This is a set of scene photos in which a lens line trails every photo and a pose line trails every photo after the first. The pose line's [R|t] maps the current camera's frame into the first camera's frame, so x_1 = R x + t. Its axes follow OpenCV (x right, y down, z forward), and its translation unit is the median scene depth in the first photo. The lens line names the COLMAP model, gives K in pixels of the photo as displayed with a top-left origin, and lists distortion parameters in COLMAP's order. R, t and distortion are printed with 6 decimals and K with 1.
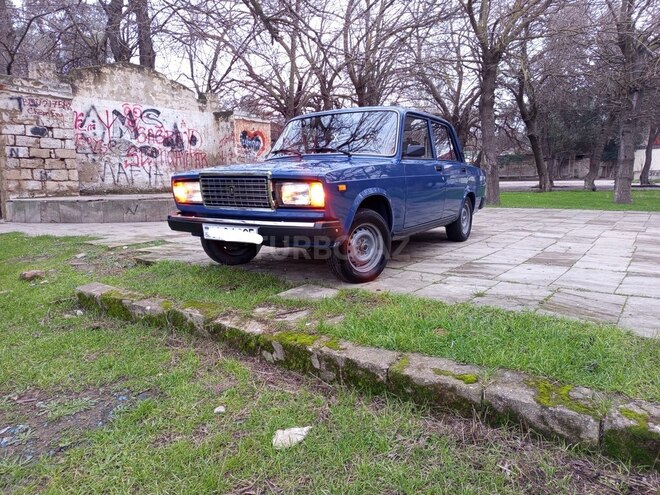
lens RADIAL K [[456.4, 0, 329.6], [0, 456.4, 244.3], [0, 0, 1]] dist [0.050134, -0.049337]
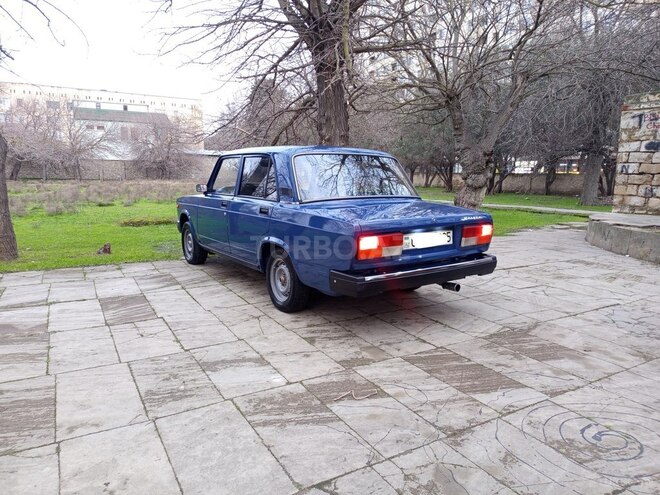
lens RADIAL K [[456.4, 0, 329.6], [0, 456.4, 244.3], [0, 0, 1]] dist [0.050134, -0.049337]
pose [[-0.397616, 0.143759, -0.906220, 0.529818], [-0.132527, 0.968296, 0.211754, -0.159052], [0.907931, 0.204295, -0.365959, 0.774309]]
